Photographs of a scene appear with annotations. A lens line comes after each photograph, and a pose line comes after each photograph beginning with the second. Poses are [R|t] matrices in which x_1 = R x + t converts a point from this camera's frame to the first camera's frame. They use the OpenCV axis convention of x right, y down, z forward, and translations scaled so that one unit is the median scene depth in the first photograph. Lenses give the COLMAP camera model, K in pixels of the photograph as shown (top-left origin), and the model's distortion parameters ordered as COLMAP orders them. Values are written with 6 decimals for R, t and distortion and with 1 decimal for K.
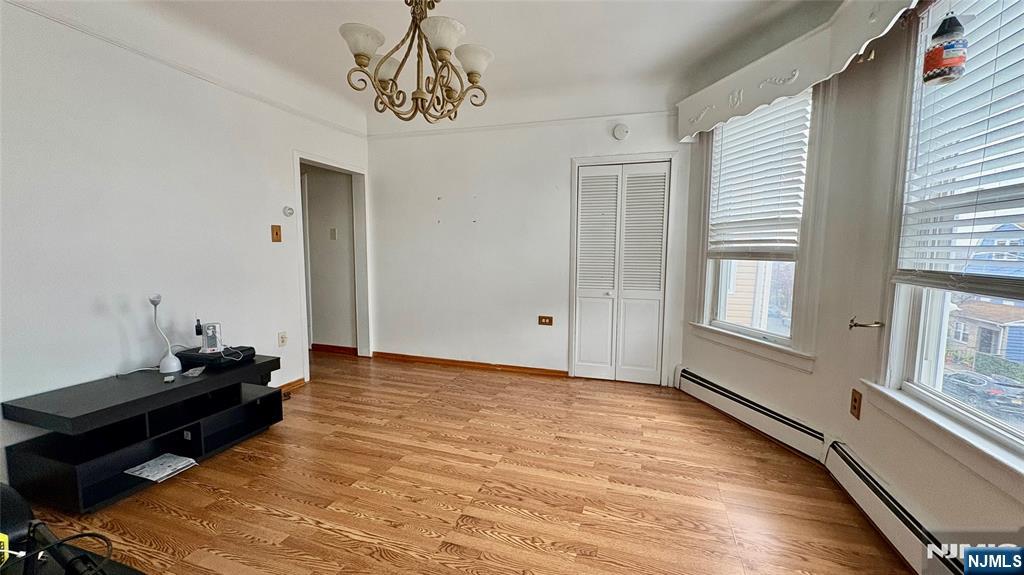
lens RADIAL K [[405.5, 0, 507.4], [0, 405.5, 291.4], [0, 0, 1]] dist [0.000164, -0.000023]
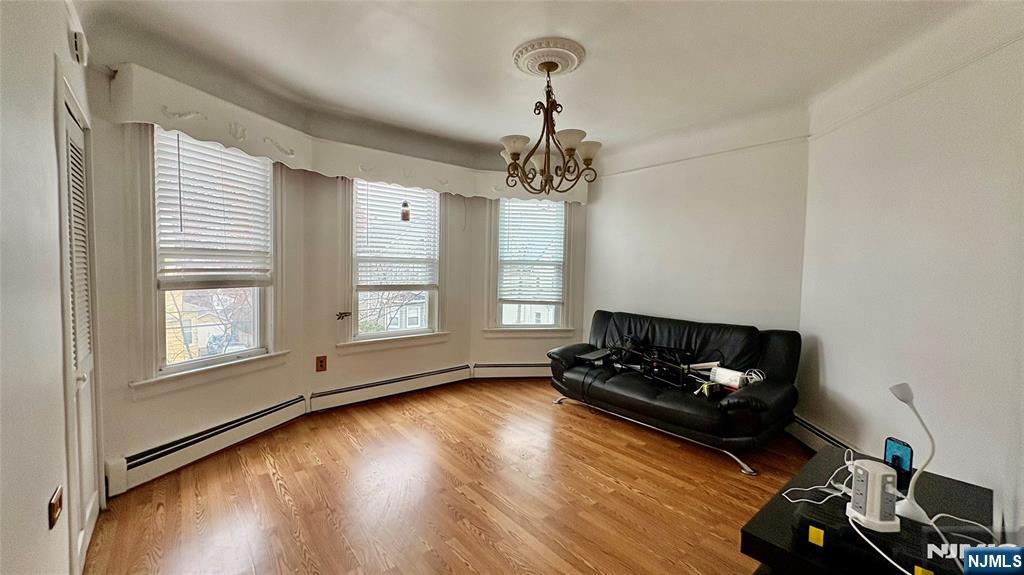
lens RADIAL K [[405.5, 0, 515.4], [0, 405.5, 283.7], [0, 0, 1]] dist [0.000164, -0.000023]
pose [[-0.860608, -0.042036, 0.507530, -0.624044], [0.028516, 0.991046, 0.130438, -0.227132], [-0.508469, 0.126729, -0.851704, 1.688067]]
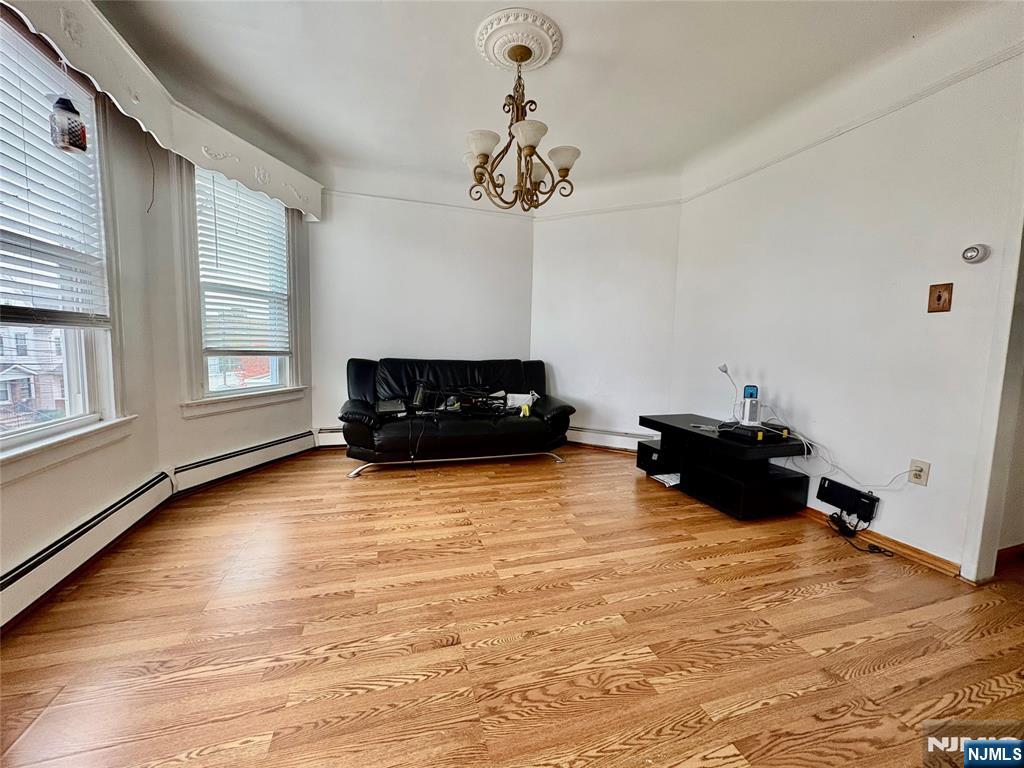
lens RADIAL K [[407.8, 0, 513.2], [0, 407.8, 382.2], [0, 0, 1]] dist [0.001825, 0.000219]
pose [[-0.798216, 0.030050, -0.601621, 0.409694], [-0.092499, 0.980795, 0.171715, -0.088399], [0.595227, 0.192715, -0.780106, 1.508492]]
